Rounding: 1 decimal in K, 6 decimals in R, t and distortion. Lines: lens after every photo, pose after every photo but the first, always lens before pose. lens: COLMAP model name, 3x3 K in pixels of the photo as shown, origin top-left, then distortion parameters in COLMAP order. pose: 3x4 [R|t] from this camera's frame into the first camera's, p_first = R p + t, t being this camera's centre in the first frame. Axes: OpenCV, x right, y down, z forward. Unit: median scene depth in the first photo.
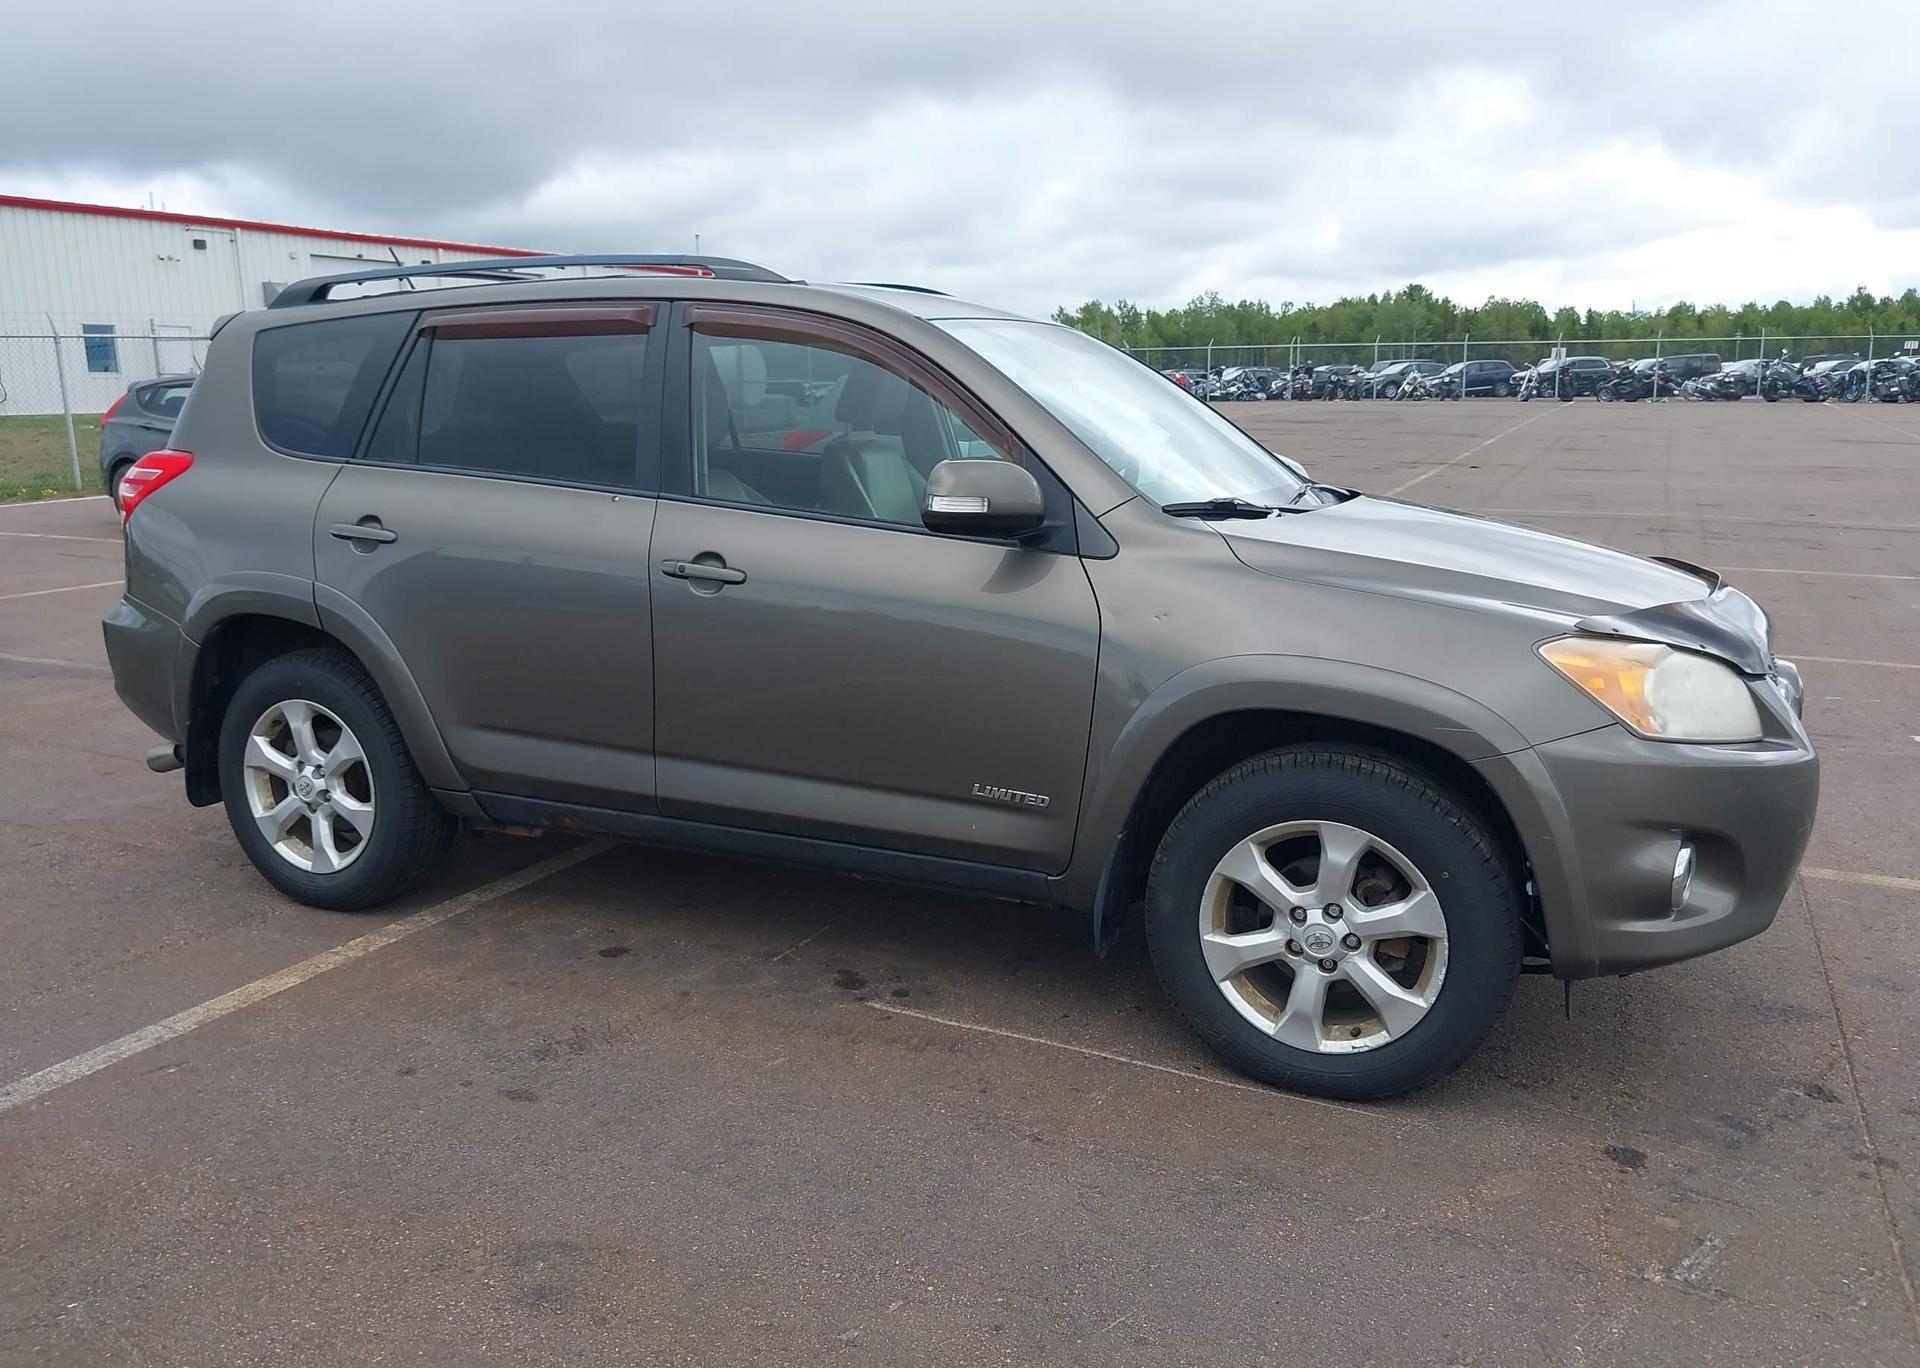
lens RADIAL K [[1537.3, 0, 956.4], [0, 1537.3, 686.4], [0, 0, 1]] dist [0.008702, -0.015711]
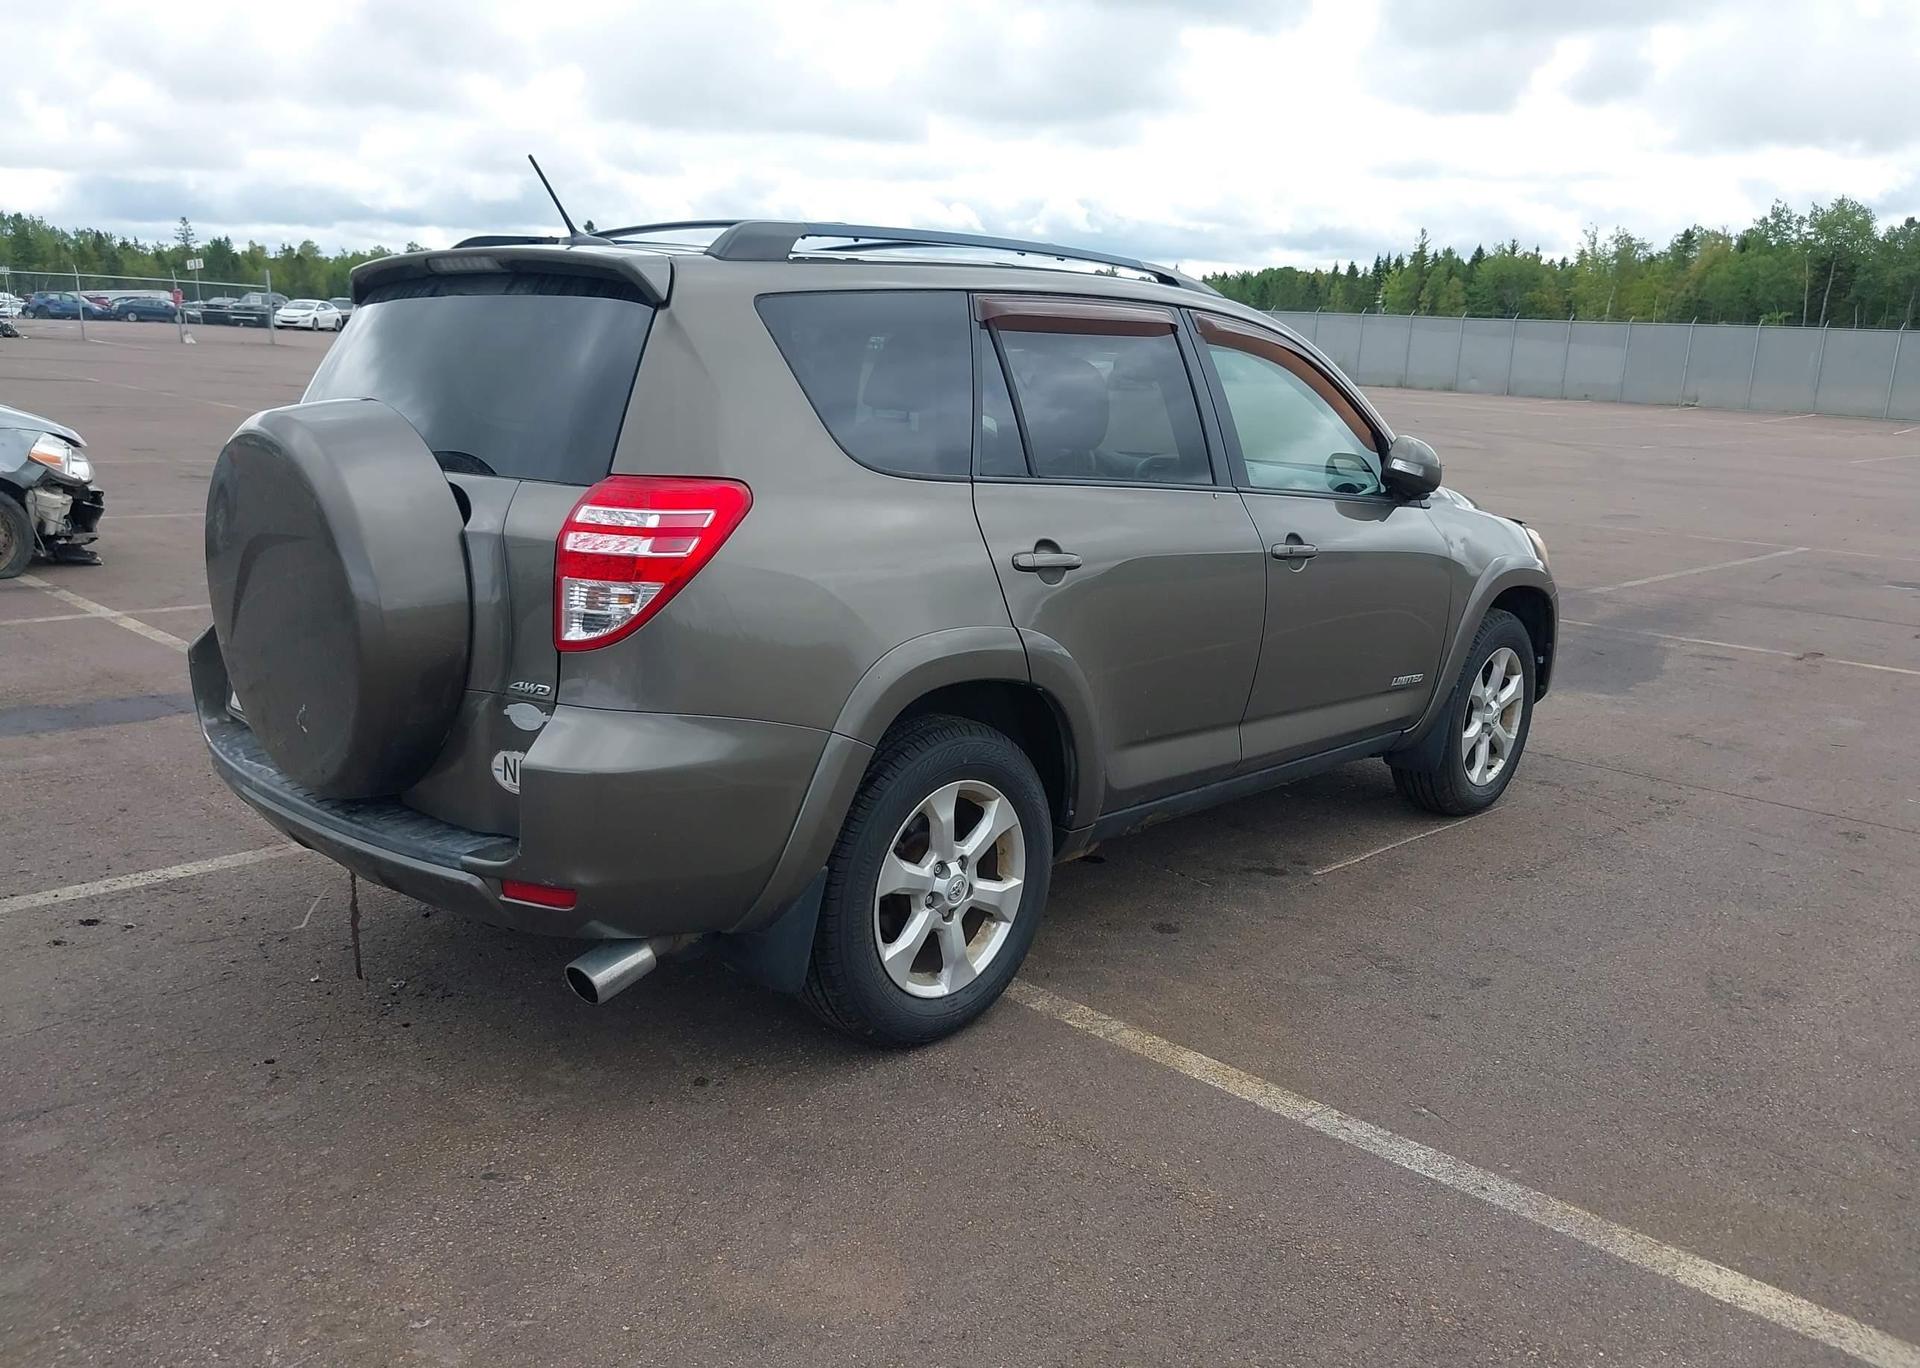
lens RADIAL K [[1511.6, 0, 960.0], [0, 1511.6, 684.0], [0, 0, 1]] dist [0.015386, -0.013570]
pose [[0.322951, -0.185561, 0.928046, -1.250622], [0.143063, 0.978894, 0.145943, -0.169057], [-0.935540, 0.085637, 0.342681, 0.800840]]
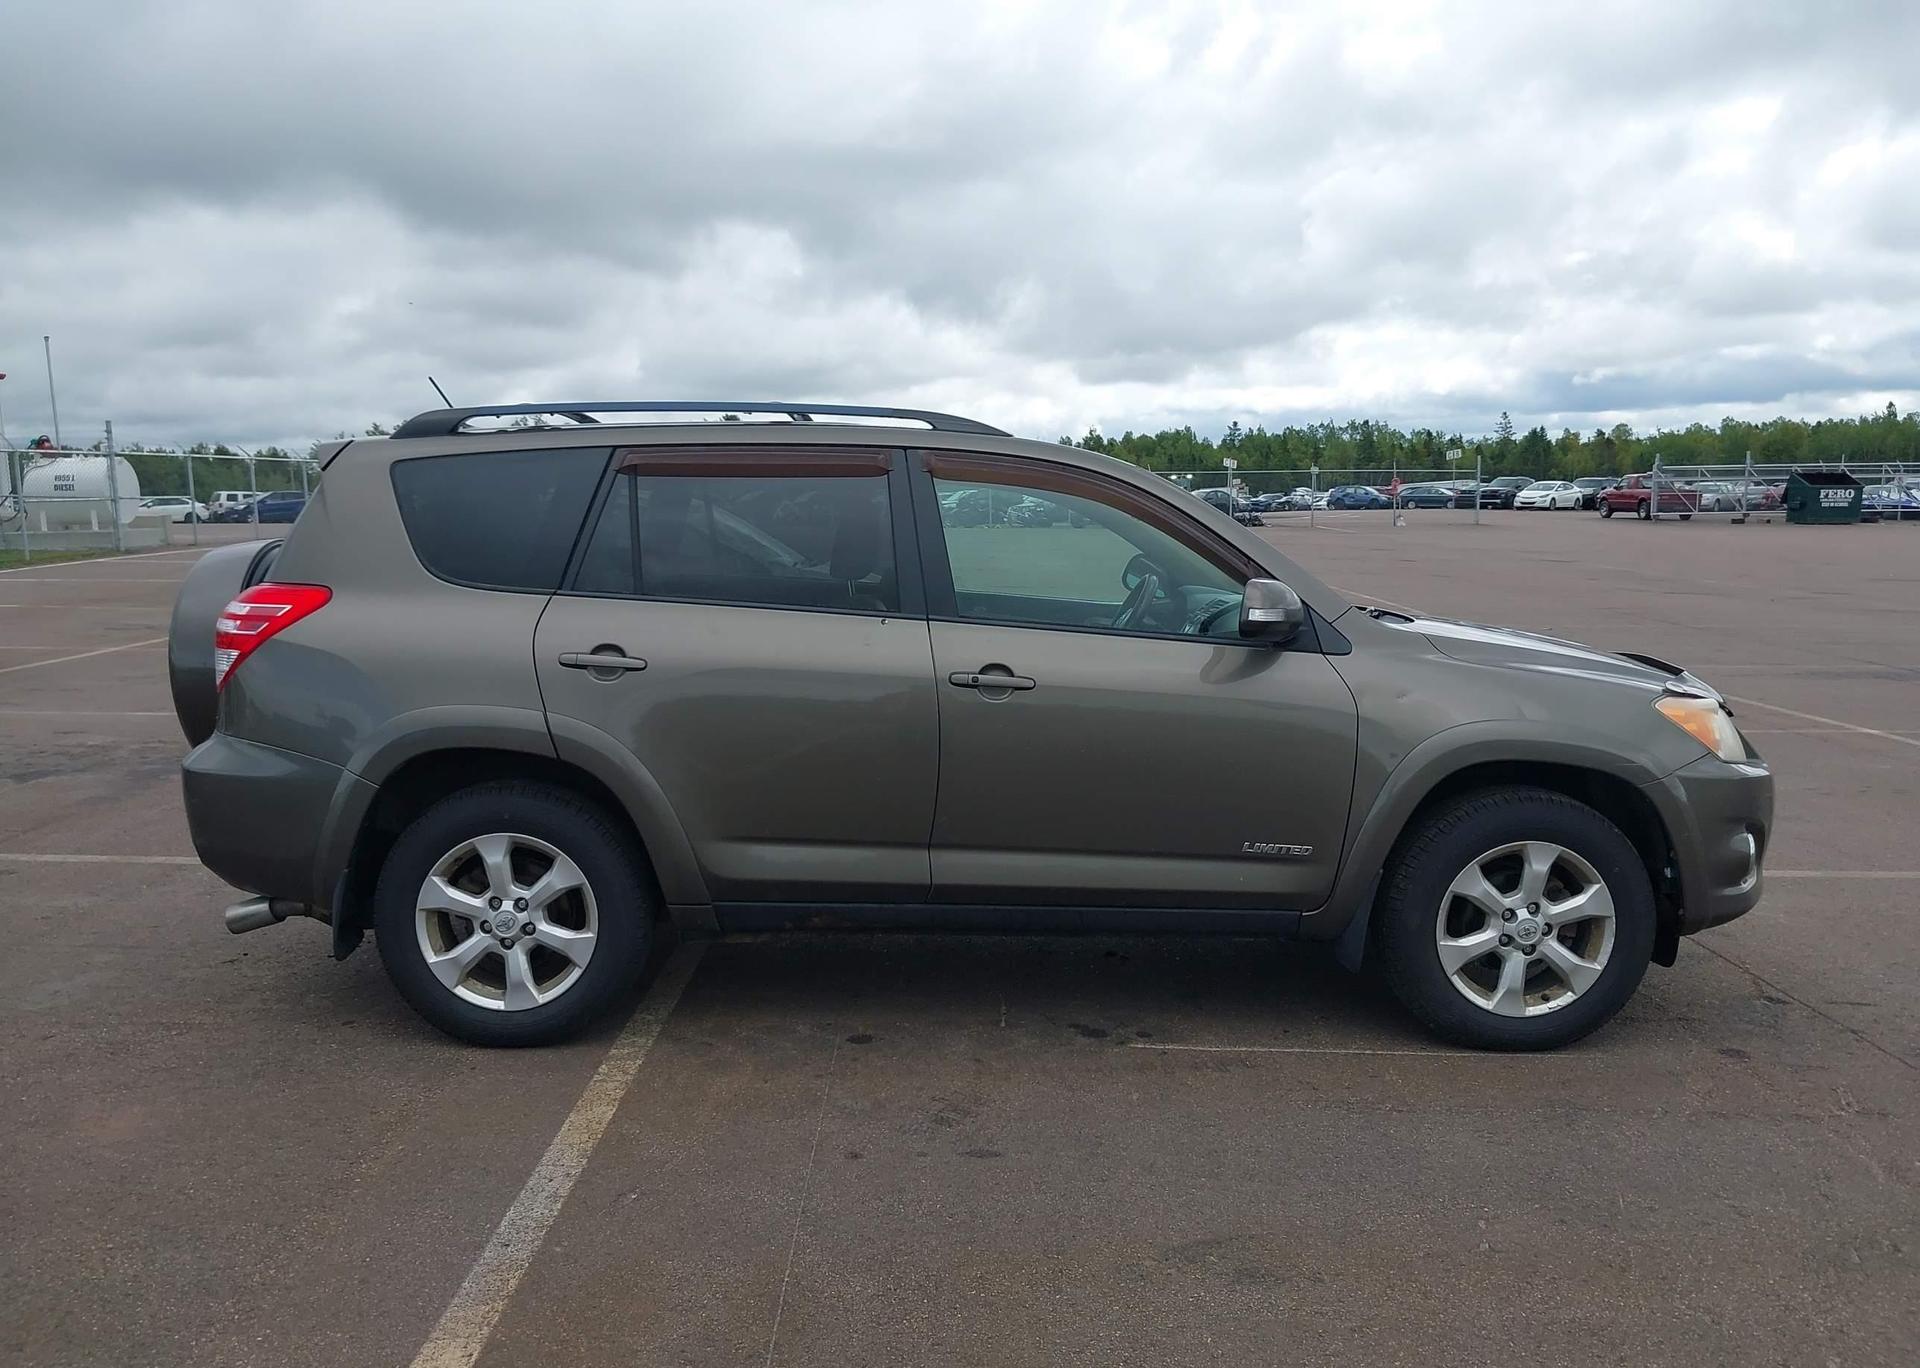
lens RADIAL K [[1518.3, 0, 953.2], [0, 1518.3, 648.2], [0, 0, 1]] dist [0.080123, -0.190291]
pose [[0.905012, -0.032846, 0.424116, -0.634570], [0.075763, 0.993520, -0.084726, -0.004331], [-0.418584, 0.108810, 0.901636, -0.016265]]
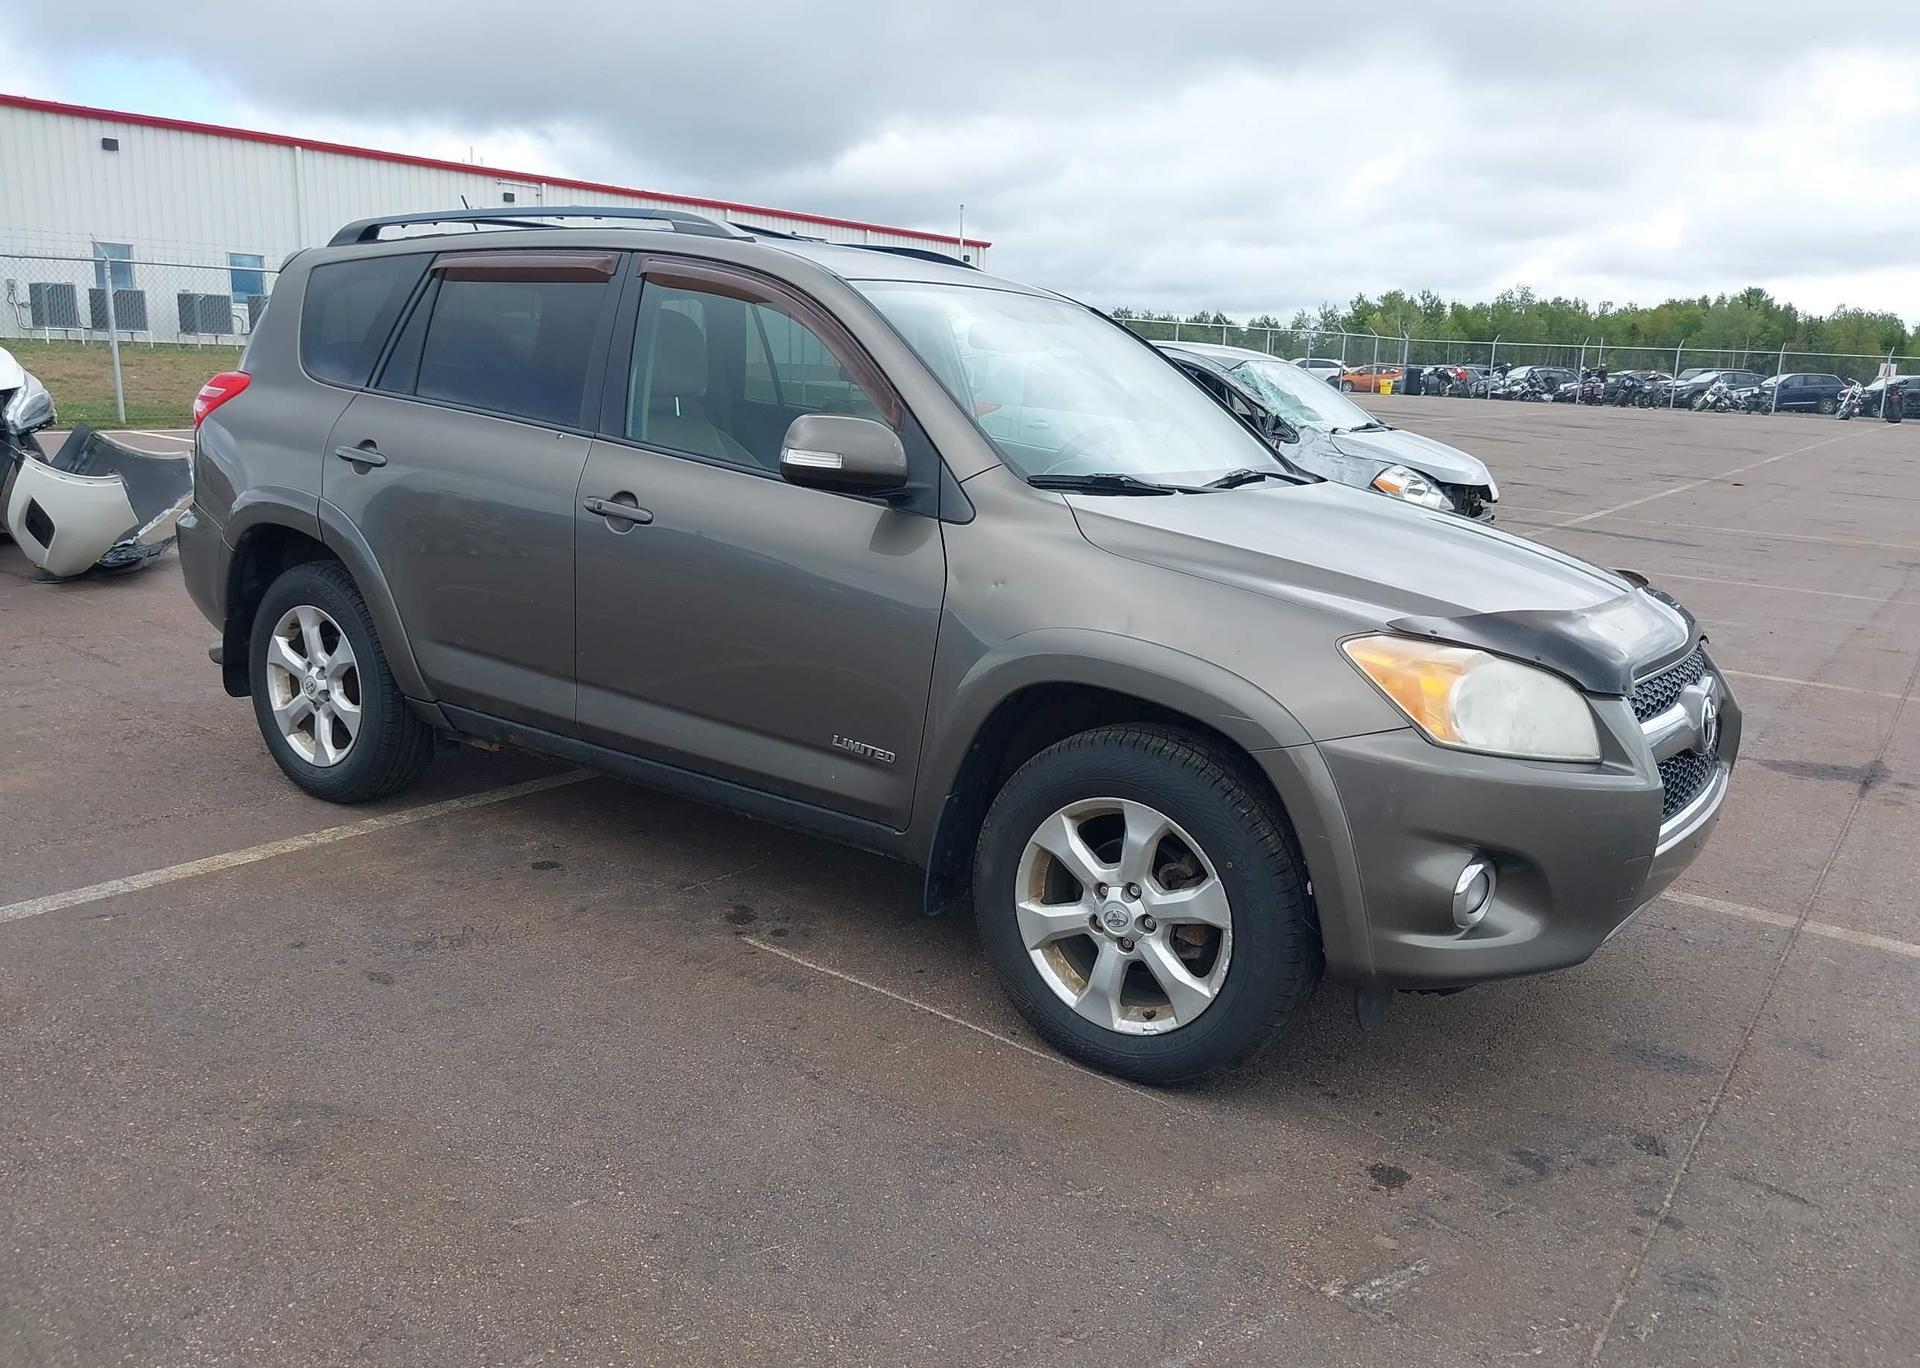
lens RADIAL K [[1537.3, 0, 956.4], [0, 1537.3, 686.4], [0, 0, 1]] dist [0.008702, -0.015711]
pose [[0.981257, 0.089904, -0.170444, 0.236213], [-0.087473, 0.995930, 0.021738, 0.002068], [0.171704, -0.006421, 0.985128, 0.003375]]
